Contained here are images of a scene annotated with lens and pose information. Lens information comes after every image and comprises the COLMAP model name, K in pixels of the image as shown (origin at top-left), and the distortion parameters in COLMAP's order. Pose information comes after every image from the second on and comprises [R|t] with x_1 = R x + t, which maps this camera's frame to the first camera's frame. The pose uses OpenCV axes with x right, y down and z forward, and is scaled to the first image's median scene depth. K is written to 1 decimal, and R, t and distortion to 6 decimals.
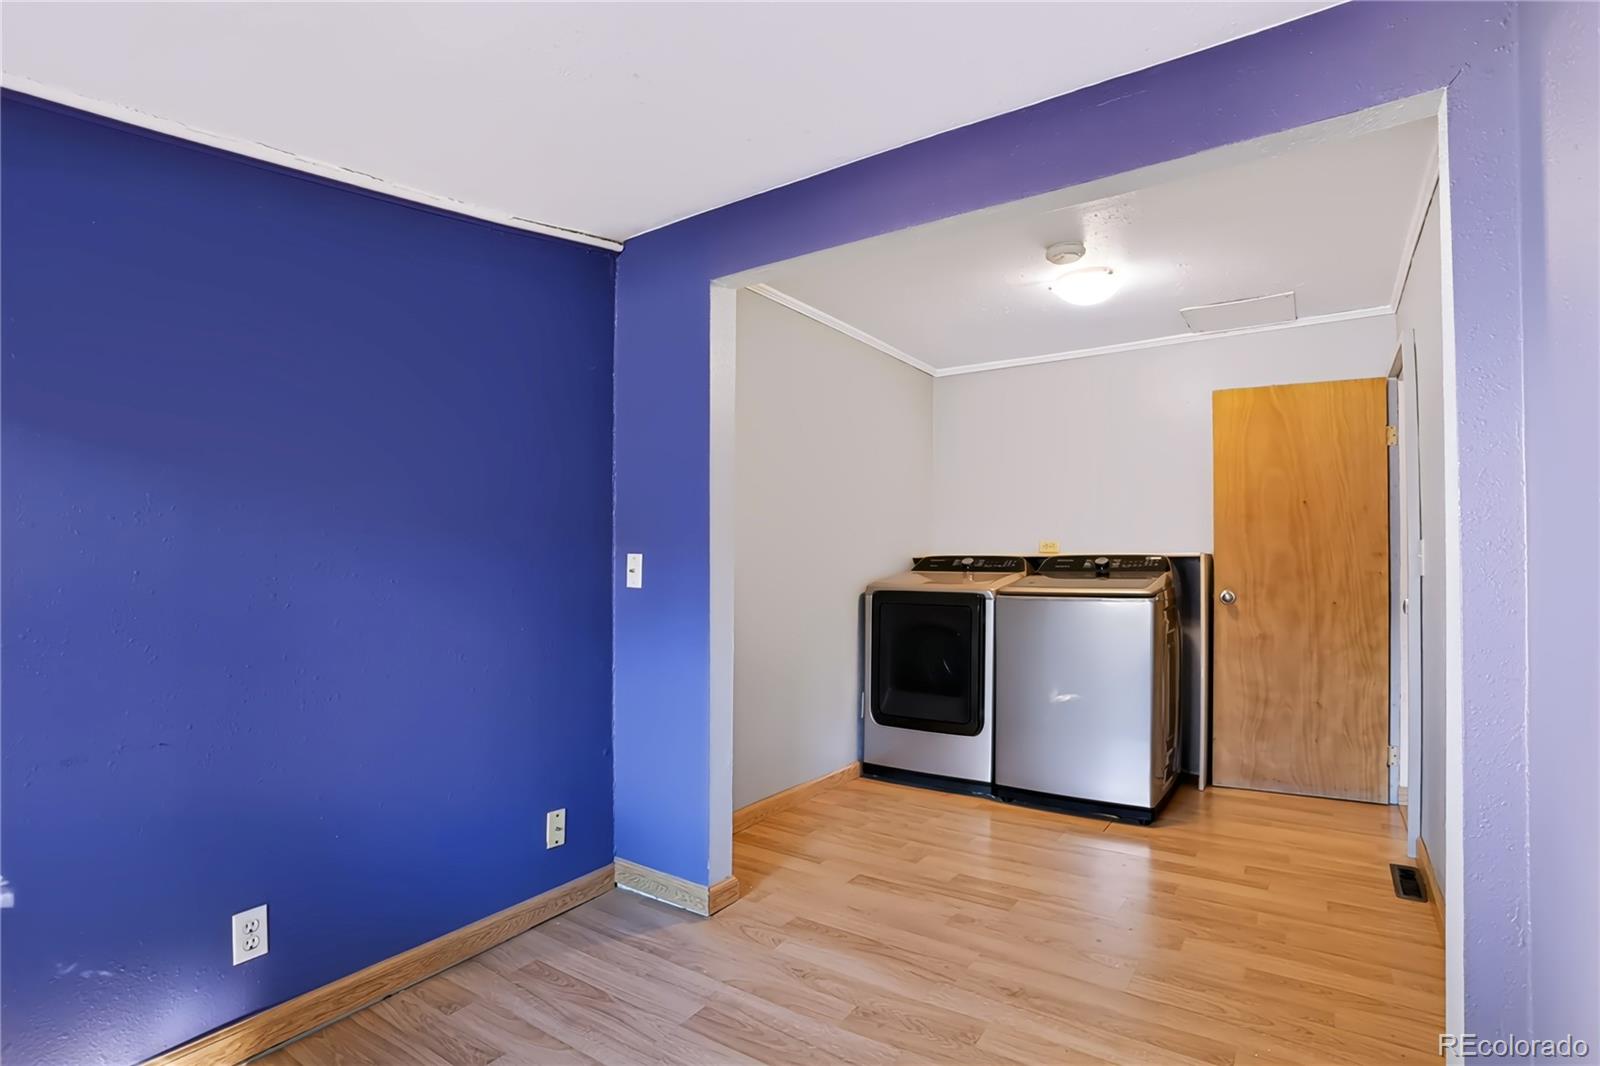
lens RADIAL K [[799.7, 0, 800.0], [0, 799.7, 533.0], [0, 0, 1]] dist [-0.071145, 0.028669]
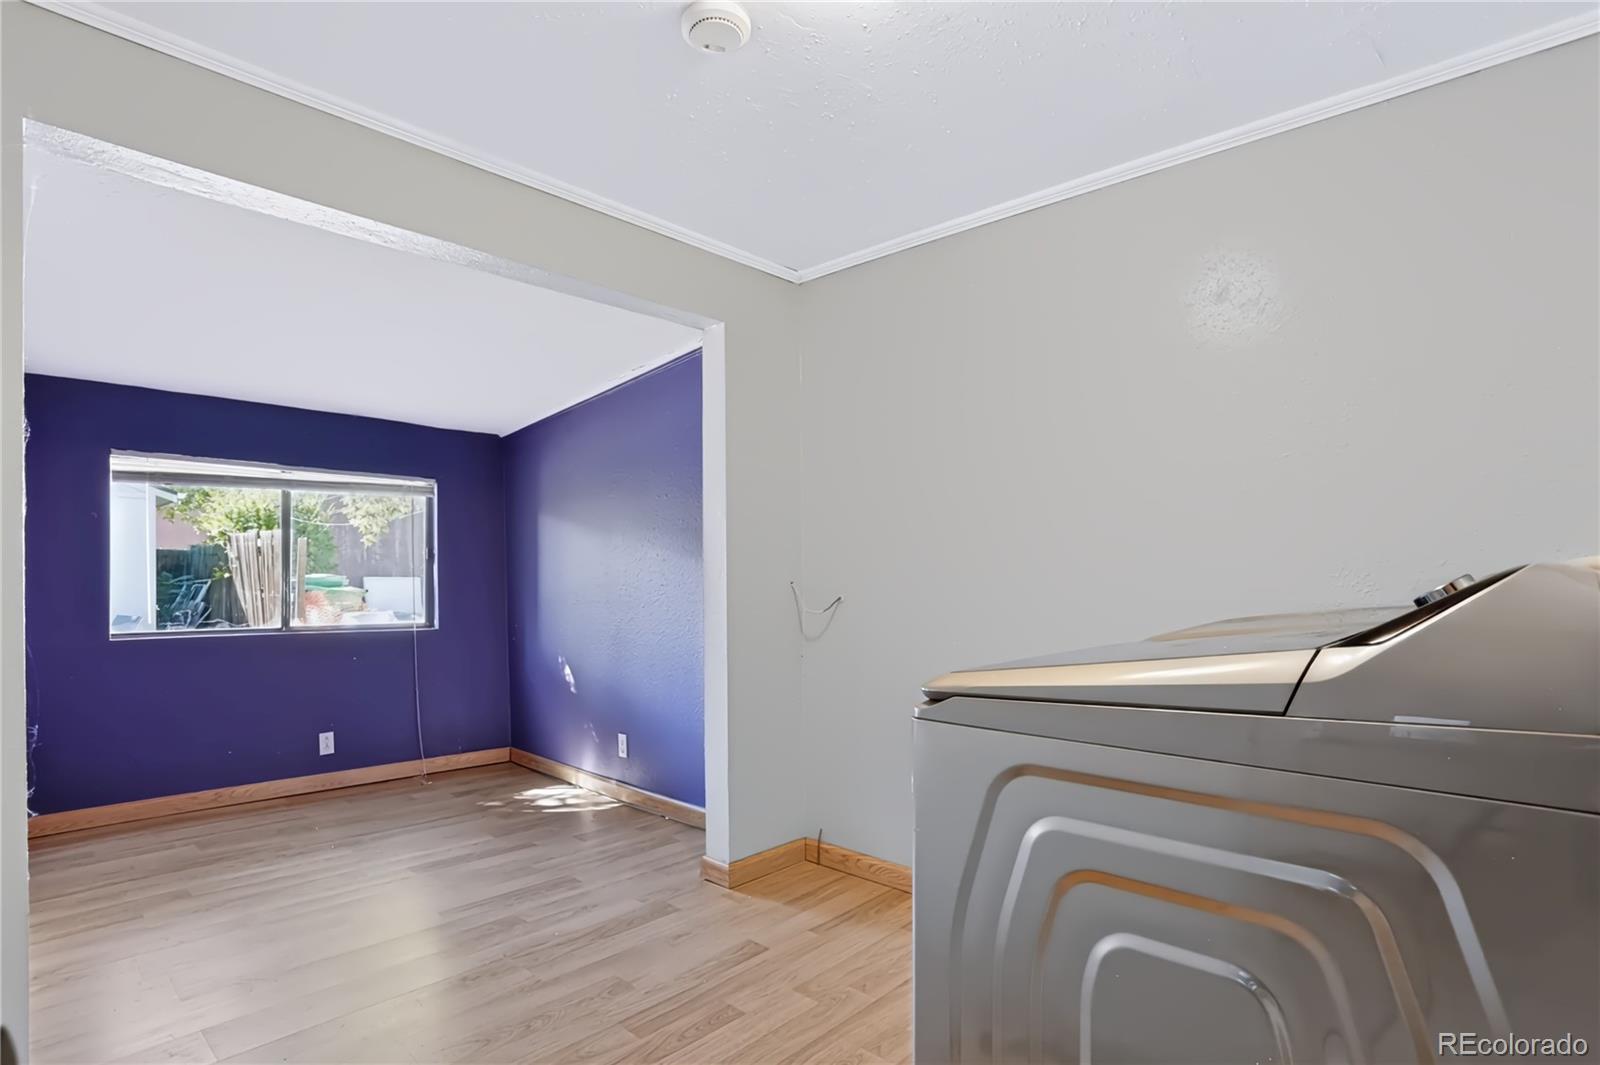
lens RADIAL K [[799.7, 0, 800.0], [0, 799.7, 532.5], [0, 0, 1]] dist [-0.071145, 0.028669]
pose [[-0.158328, -0.040610, -0.986551, 1.147348], [0.038424, 0.998144, -0.047254, 0.028529], [0.986639, -0.045389, -0.156474, 1.465656]]
